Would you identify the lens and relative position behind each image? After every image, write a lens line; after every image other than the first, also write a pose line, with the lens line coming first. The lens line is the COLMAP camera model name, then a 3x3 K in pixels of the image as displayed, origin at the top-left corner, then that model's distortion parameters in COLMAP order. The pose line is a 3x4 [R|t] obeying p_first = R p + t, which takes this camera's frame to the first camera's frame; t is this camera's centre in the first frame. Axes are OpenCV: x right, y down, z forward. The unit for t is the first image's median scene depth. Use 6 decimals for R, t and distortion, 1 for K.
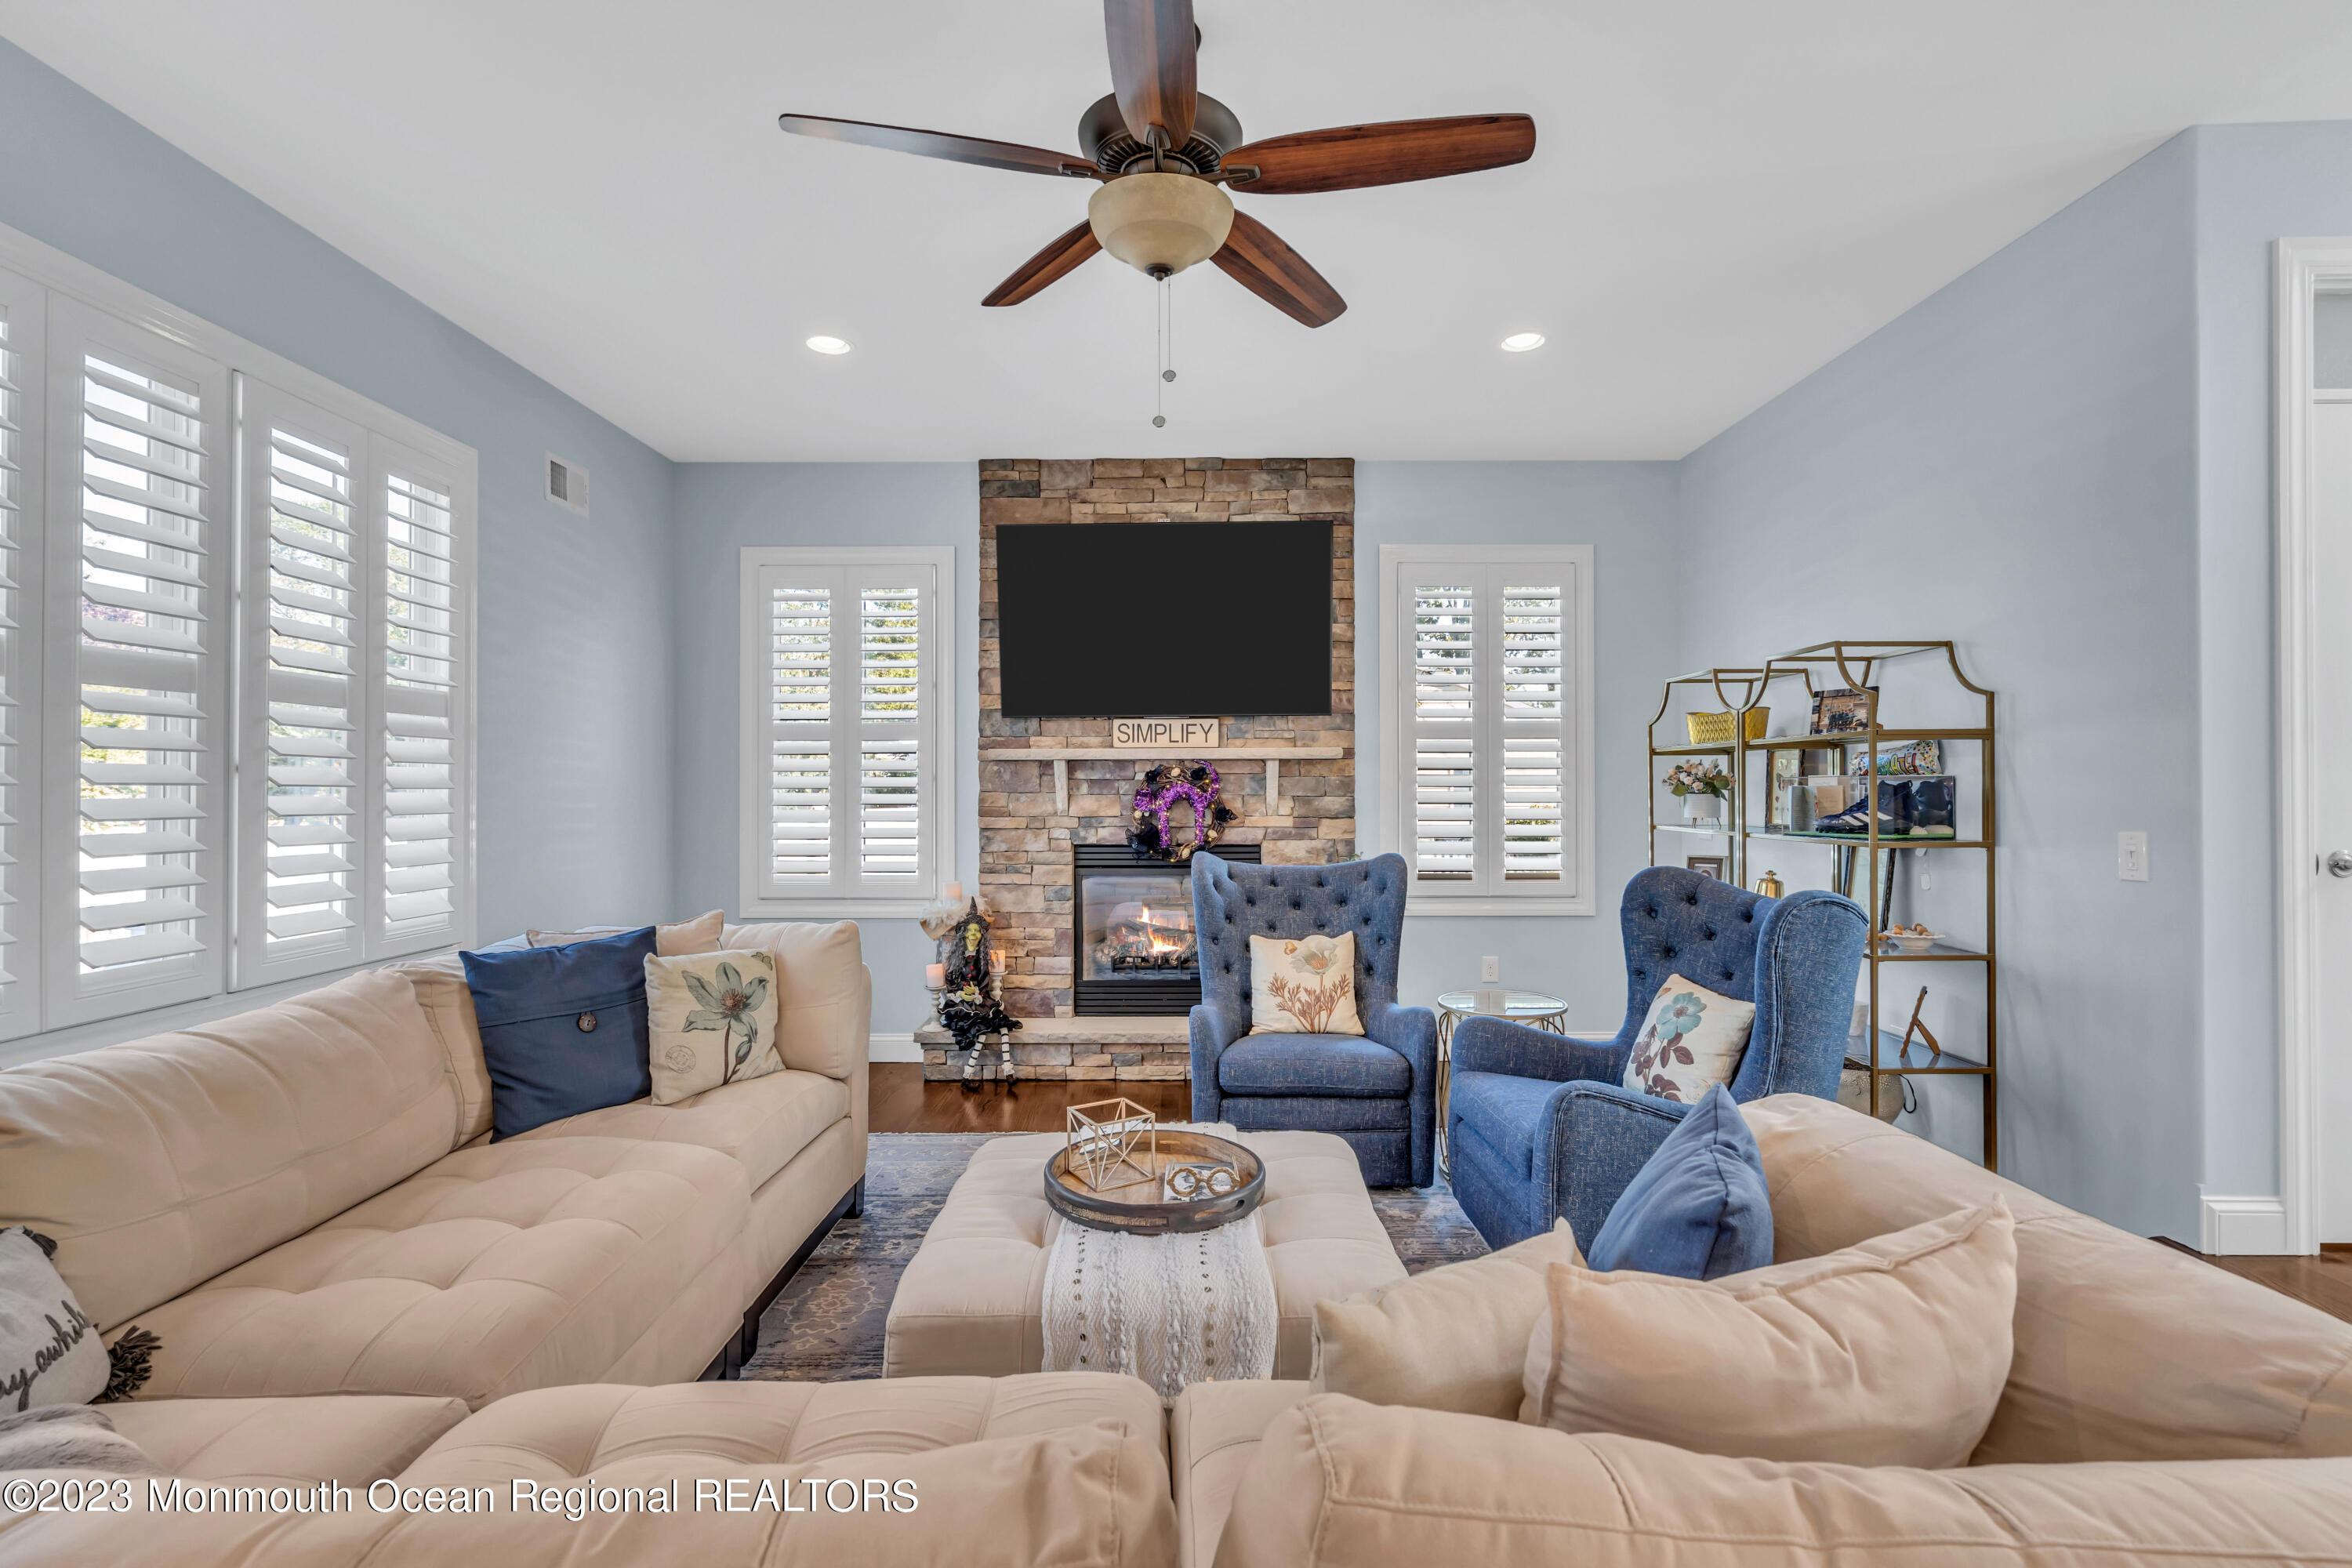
lens RADIAL K [[1061.4, 0, 1188.5], [0, 1061.4, 783.0], [0, 0, 1]] dist [-0.007612, 0.002630]
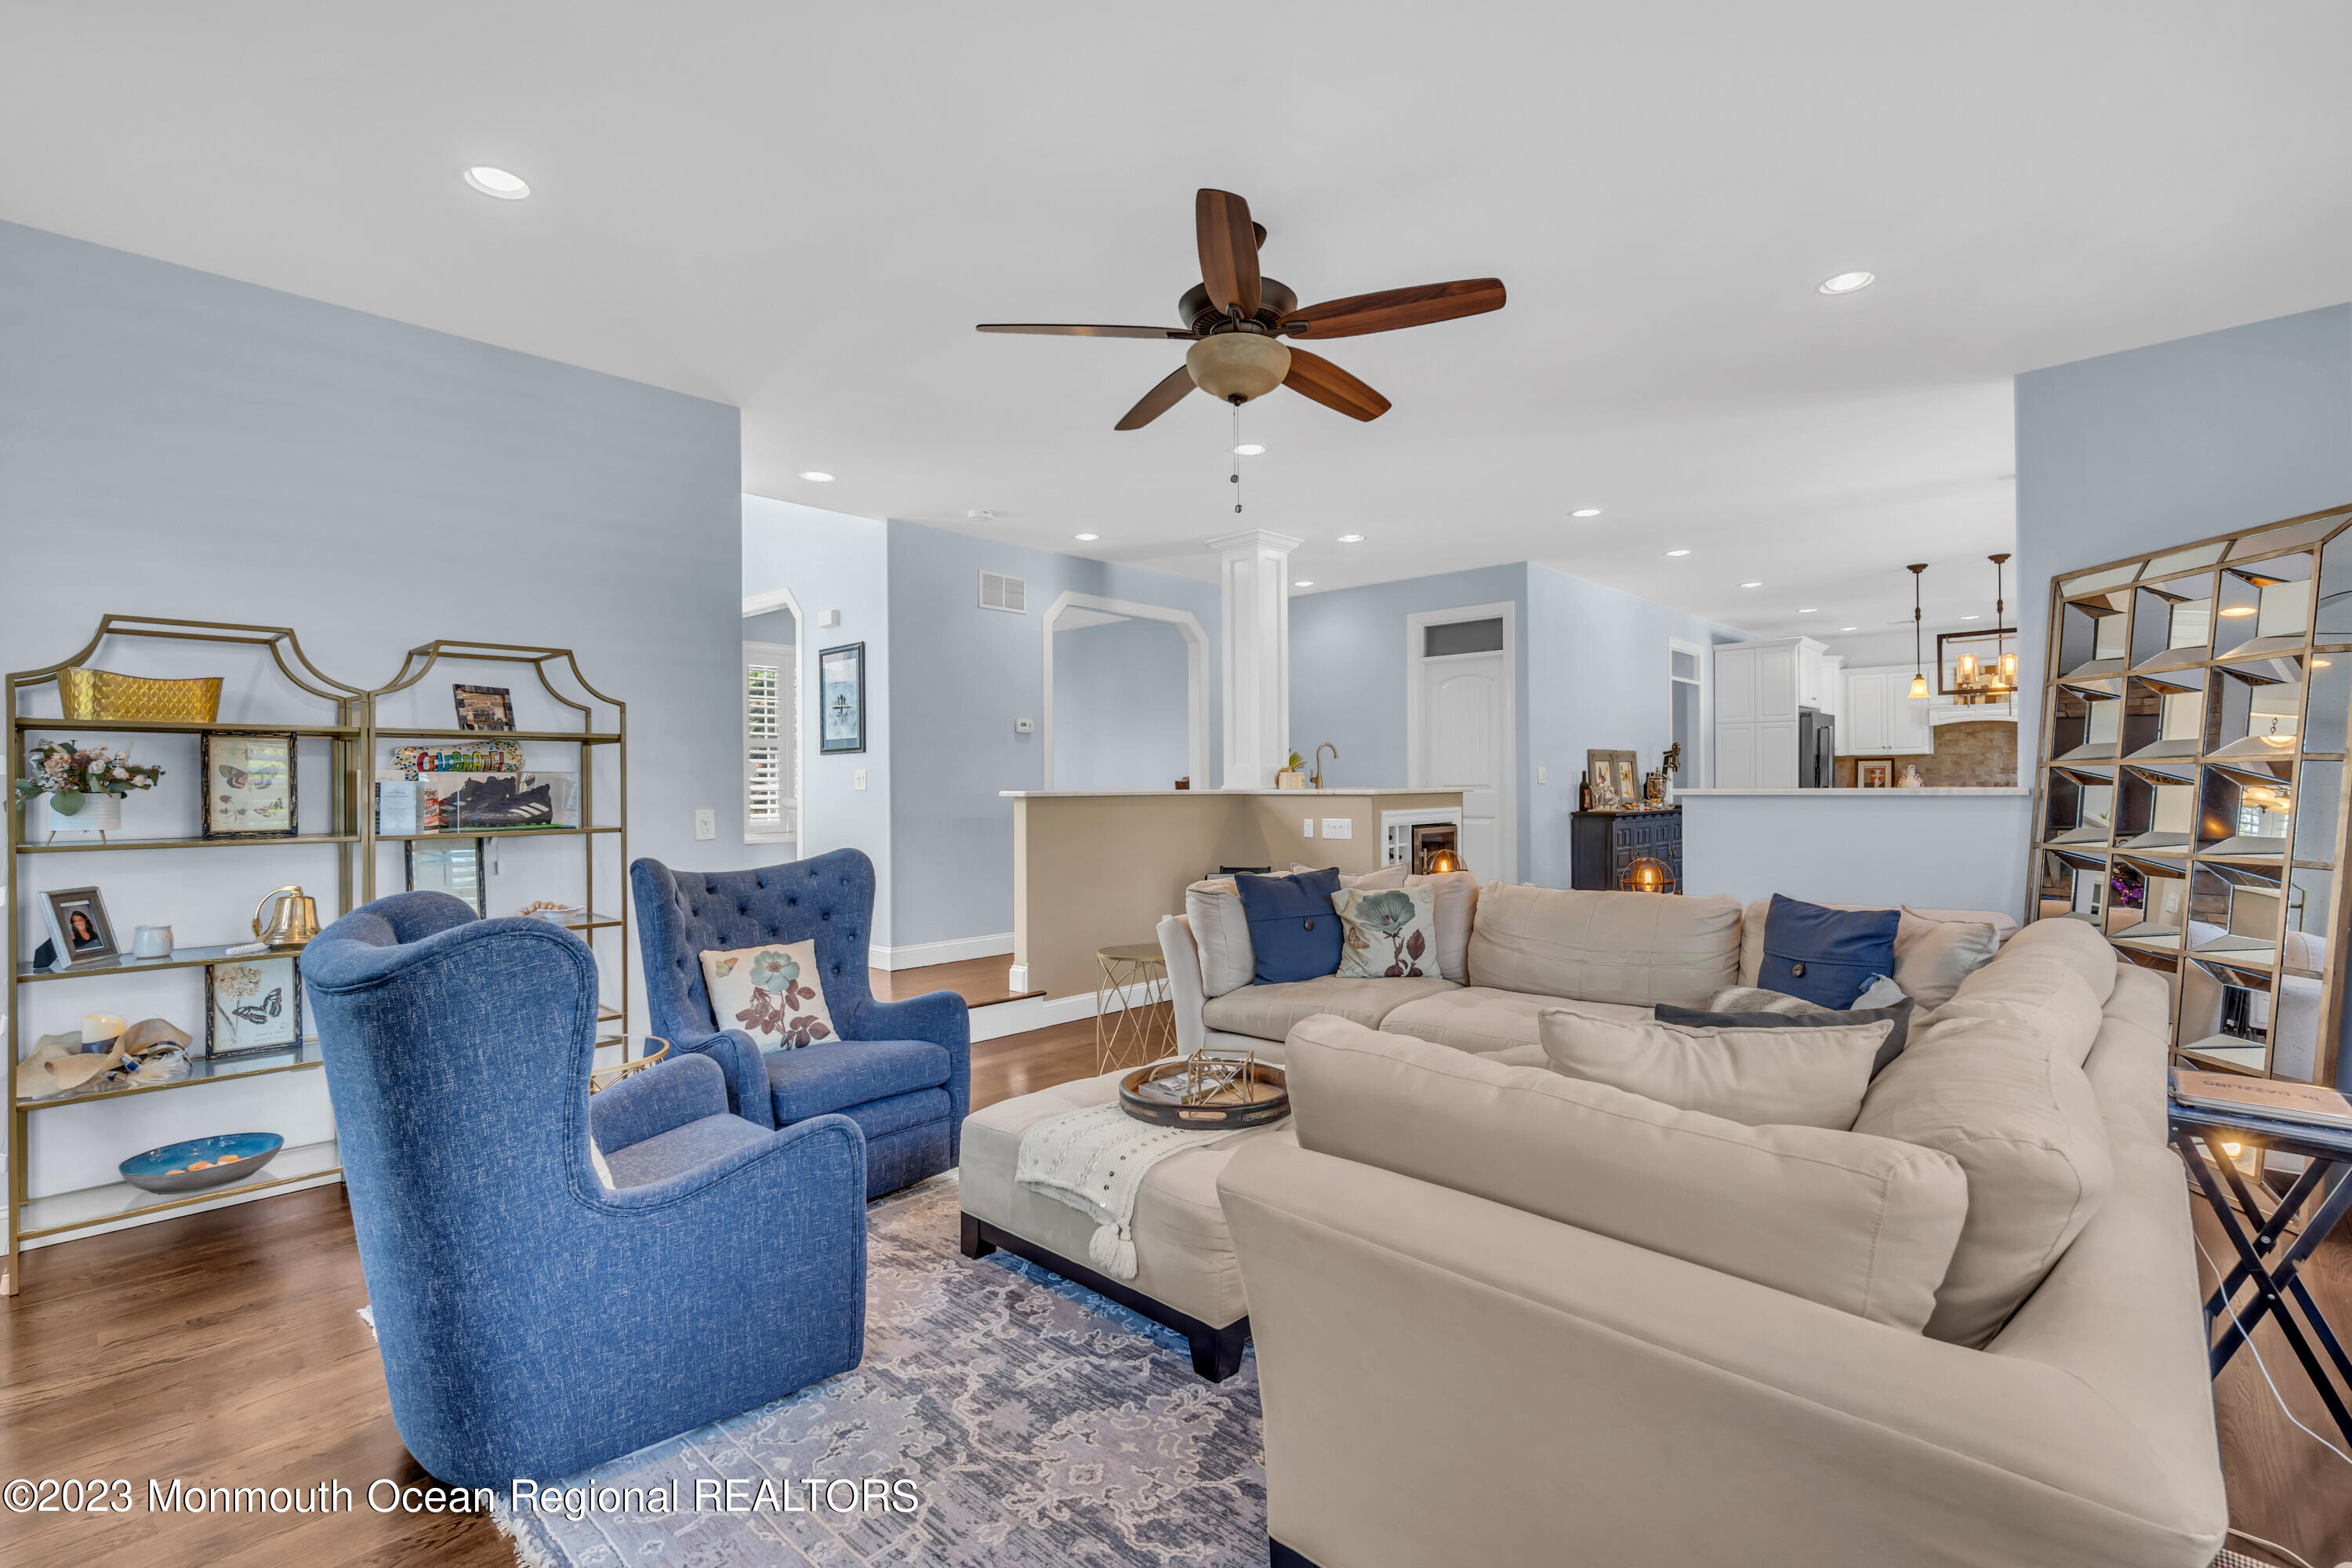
lens RADIAL K [[1061.4, 0, 1186.4], [0, 1061.4, 803.1], [0, 0, 1]] dist [-0.007612, 0.002630]
pose [[-0.737683, -0.005769, 0.675123, -0.405661], [0.005655, 0.999876, 0.014724, 0.009327], [-0.675123, 0.014680, -0.737559, 0.929455]]
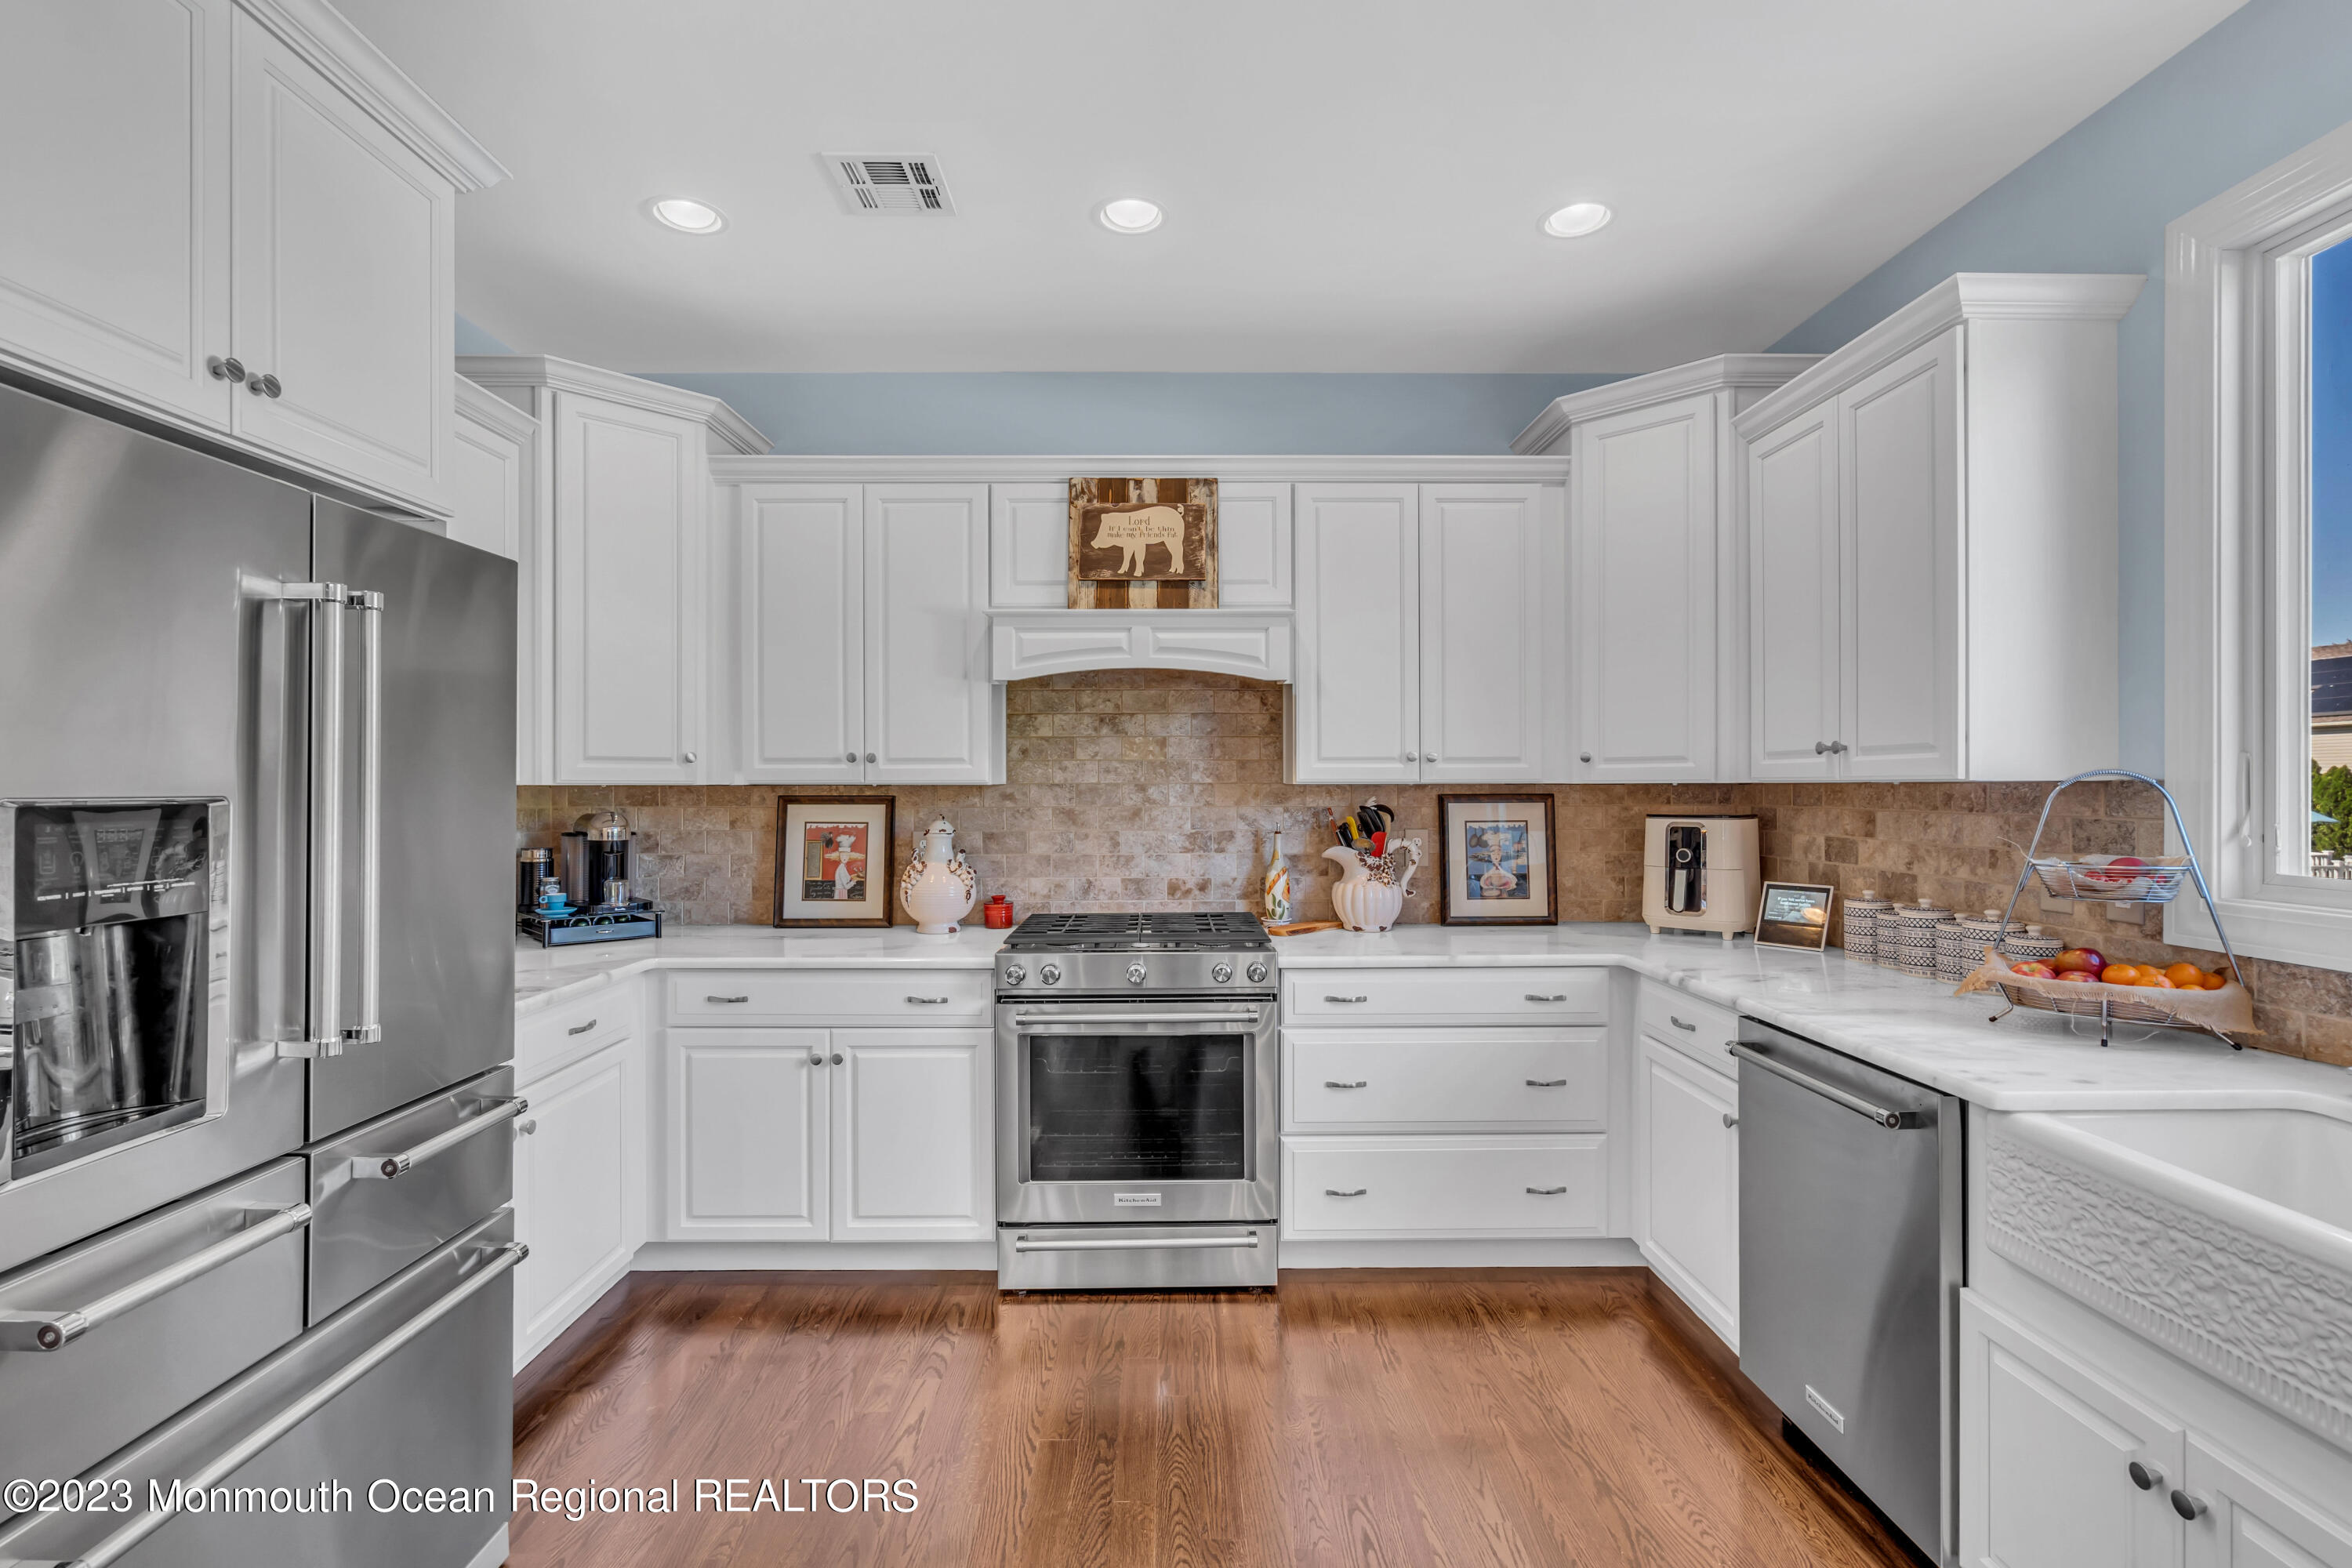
lens RADIAL K [[1061.4, 0, 1185.0], [0, 1061.4, 784.8], [0, 0, 1]] dist [-0.007612, 0.002630]
pose [[-0.998406, 0.005573, -0.056159, -0.120130], [0.006146, 0.999931, -0.010039, -0.047552], [0.056100, -0.010368, -0.998371, -1.226228]]
